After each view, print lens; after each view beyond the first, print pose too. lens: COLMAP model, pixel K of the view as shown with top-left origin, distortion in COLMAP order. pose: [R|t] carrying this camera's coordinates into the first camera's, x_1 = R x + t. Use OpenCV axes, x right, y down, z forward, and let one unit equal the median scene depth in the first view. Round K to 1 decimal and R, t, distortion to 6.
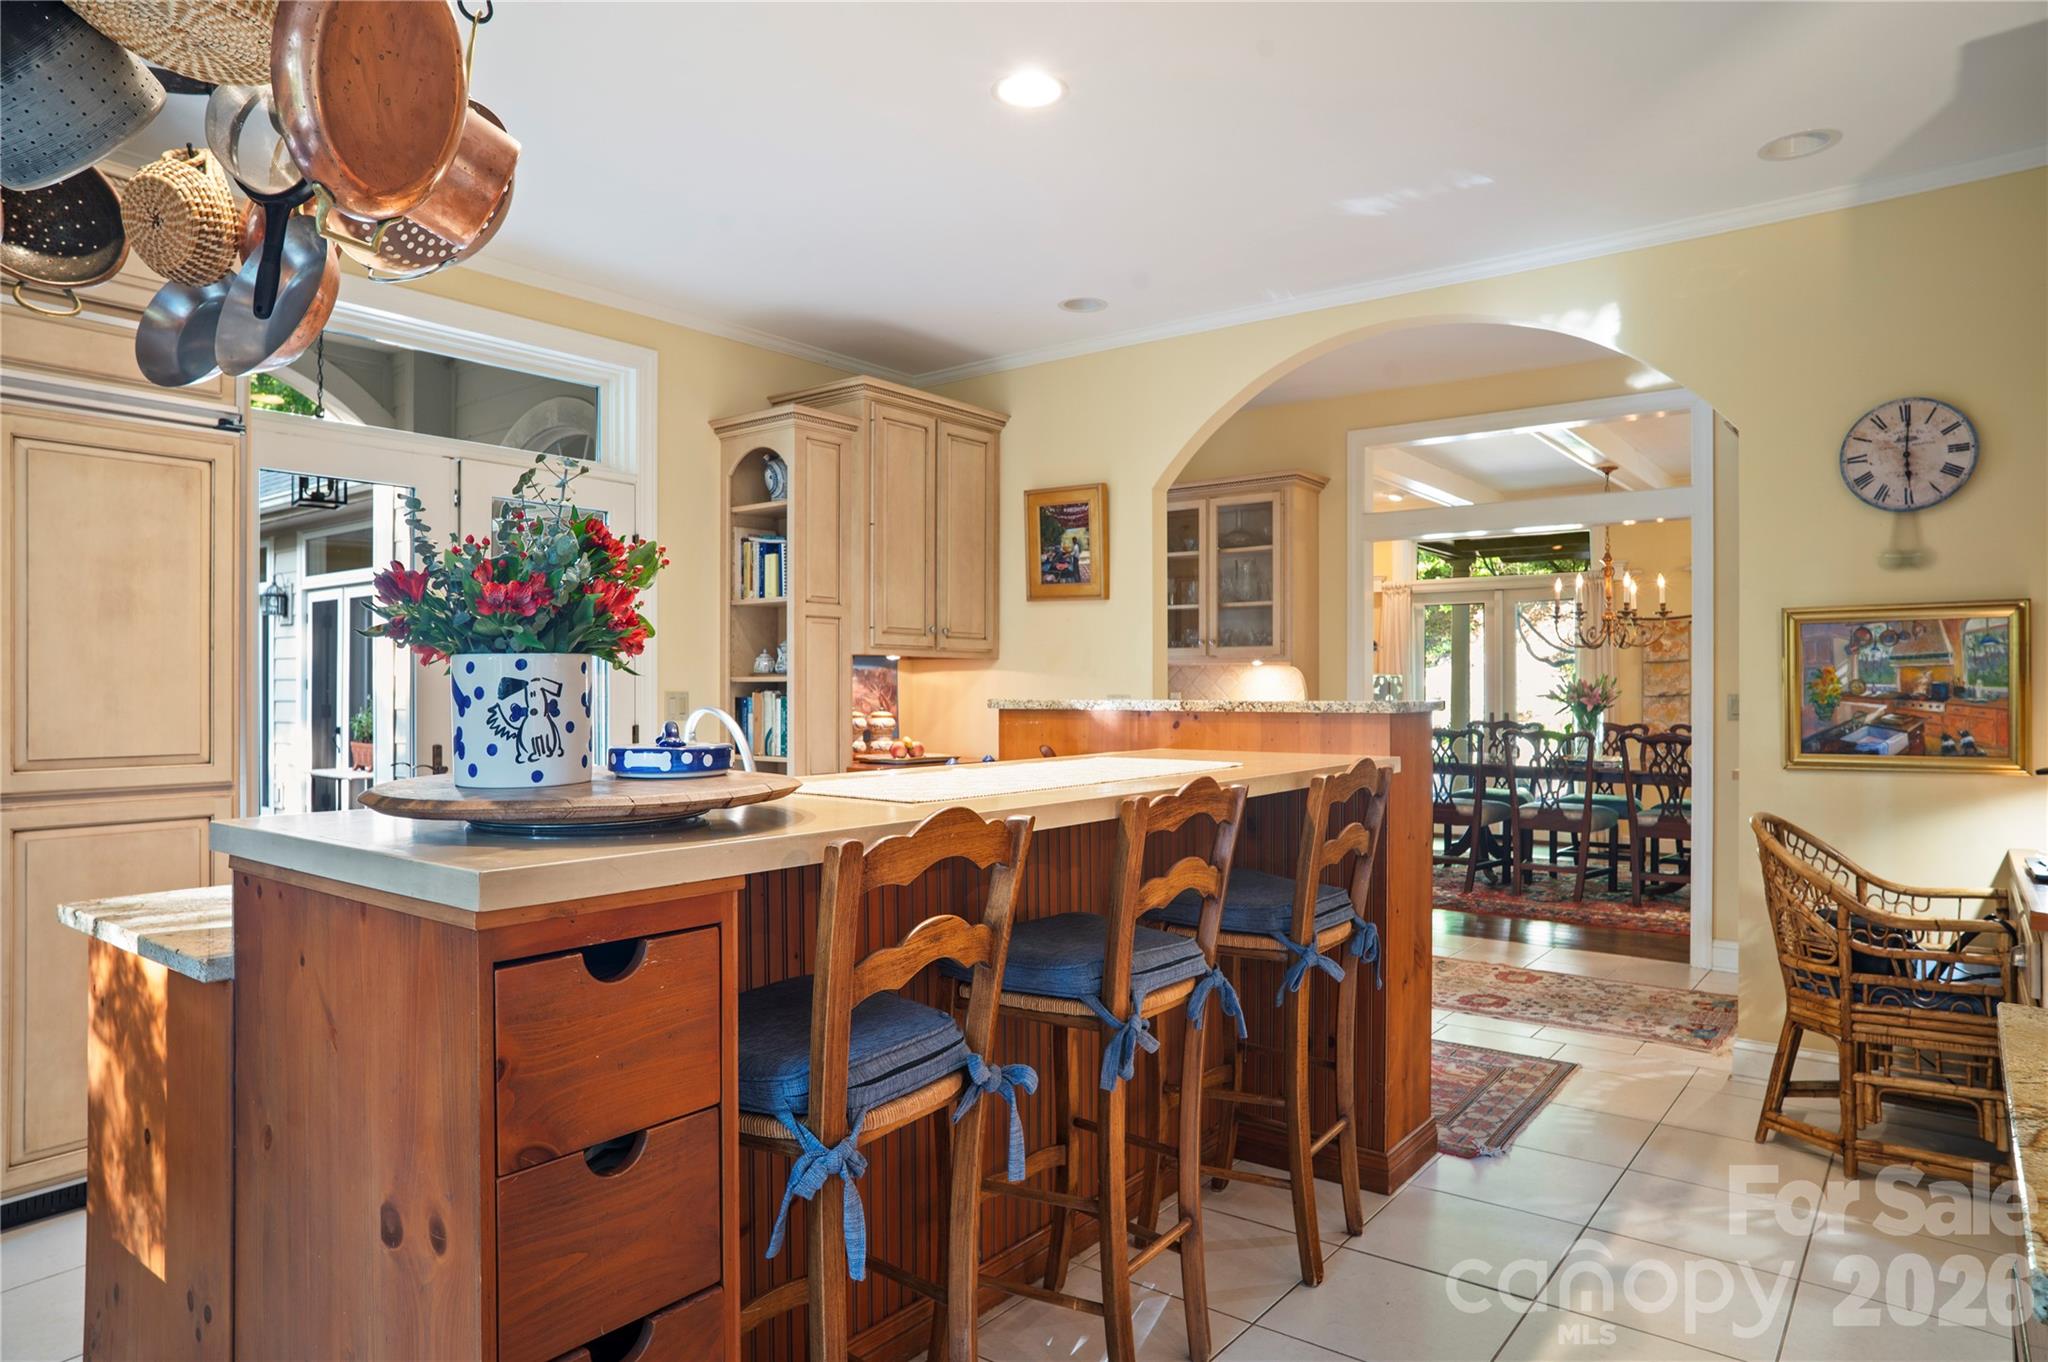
lens RADIAL K [[1243.5, 0, 1029.5], [0, 1243.5, 670.6], [0, 0, 1]] dist [-0.064114, 0.047000]
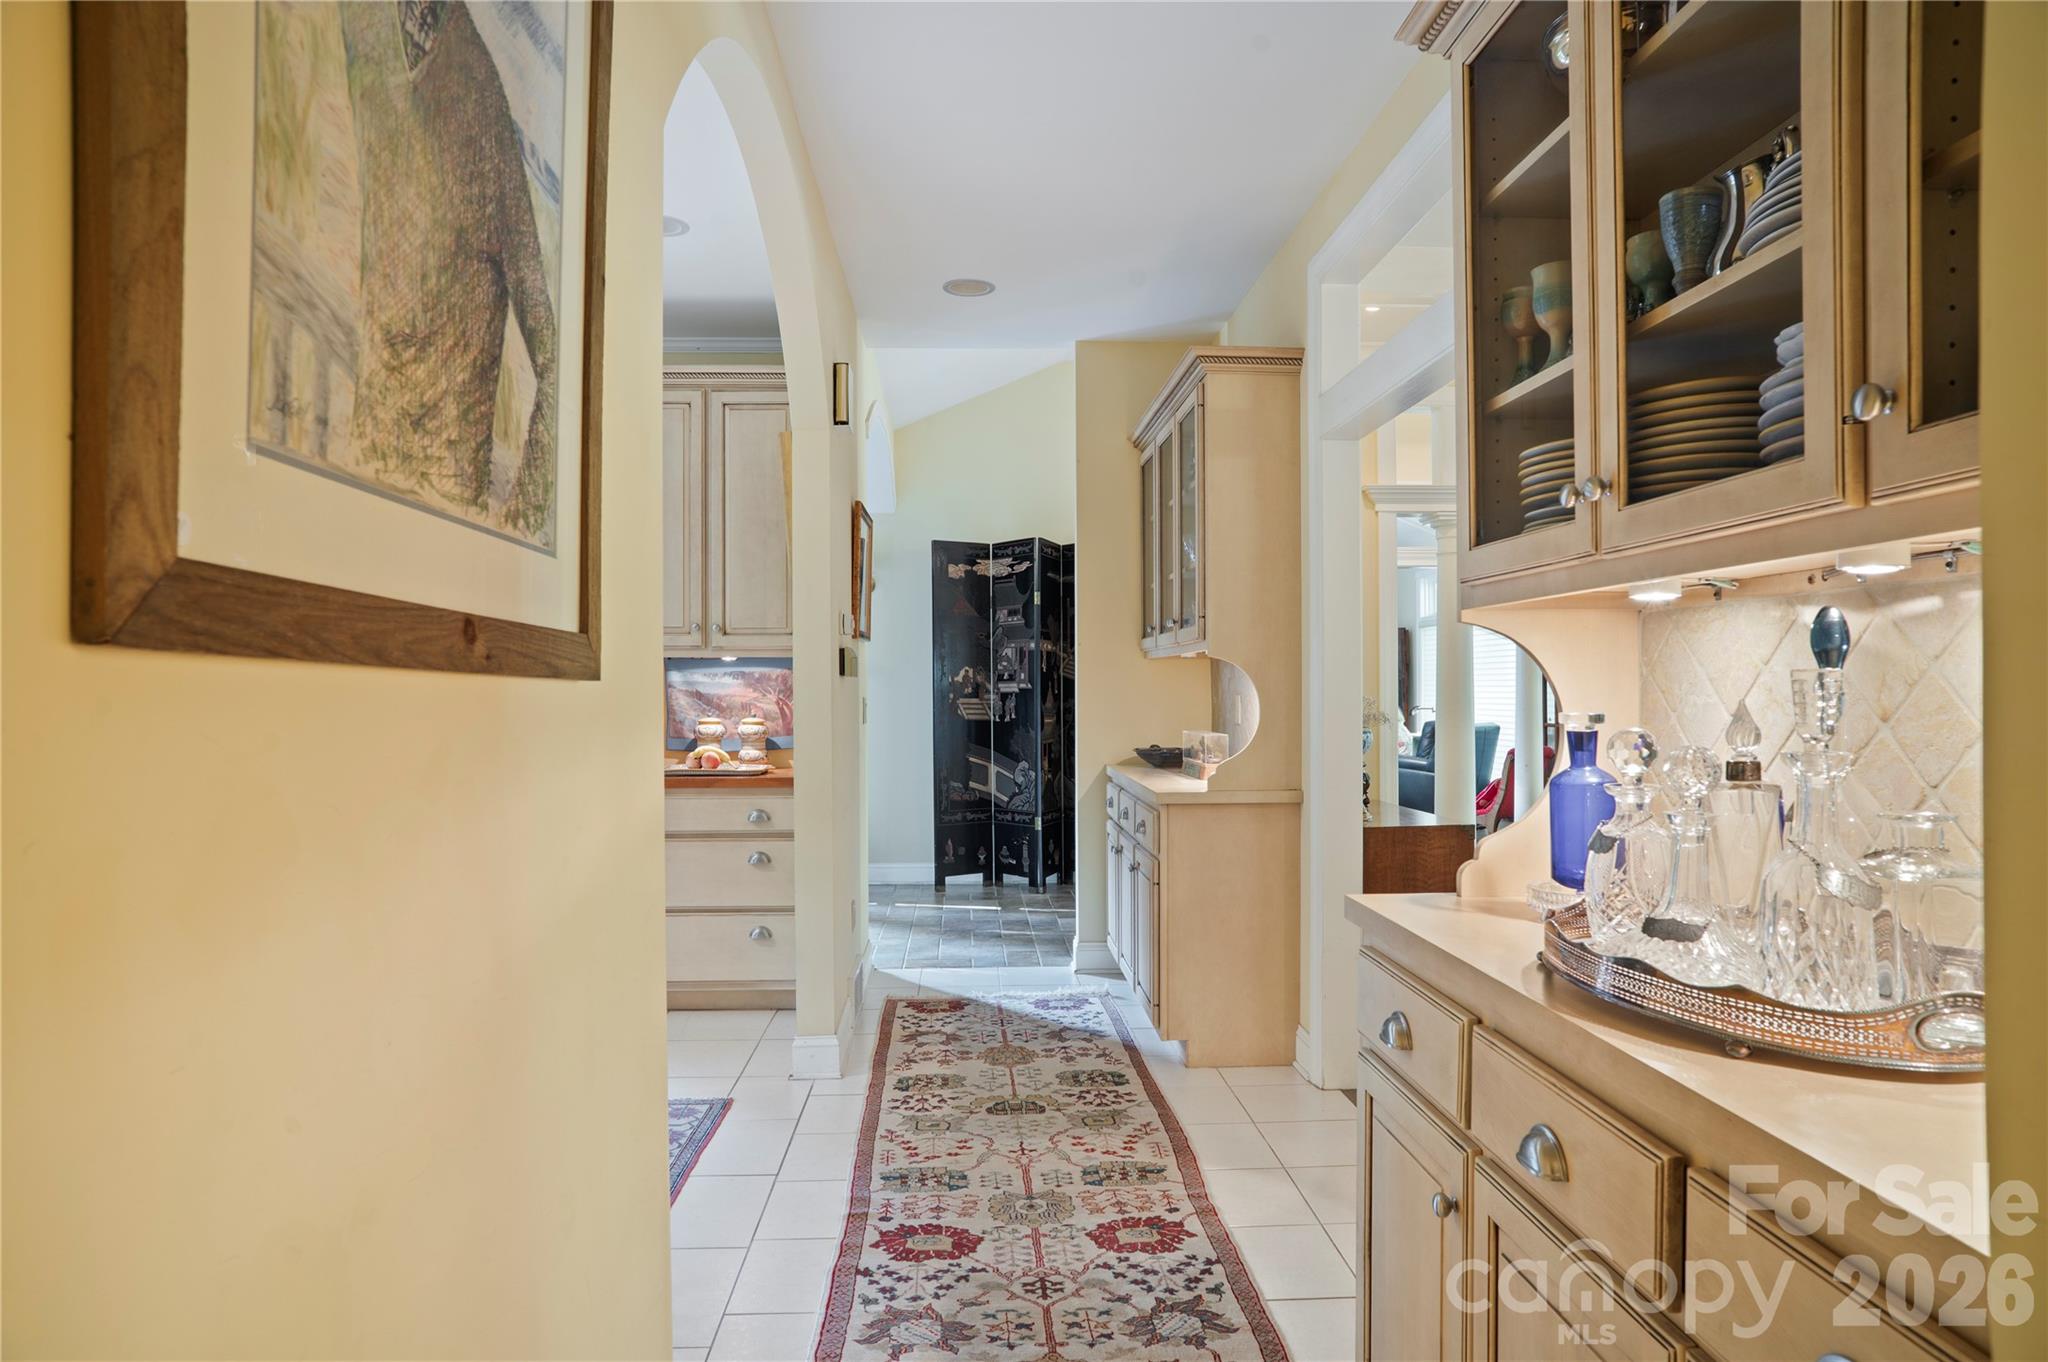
lens RADIAL K [[1243.5, 0, 1021.2], [0, 1243.5, 683.4], [0, 0, 1]] dist [-0.064114, 0.047000]
pose [[0.640213, -0.005323, -0.768179, 0.620339], [0.012030, 0.999923, 0.003097, 0.006254], [0.768103, -0.011224, 0.640228, 0.499715]]
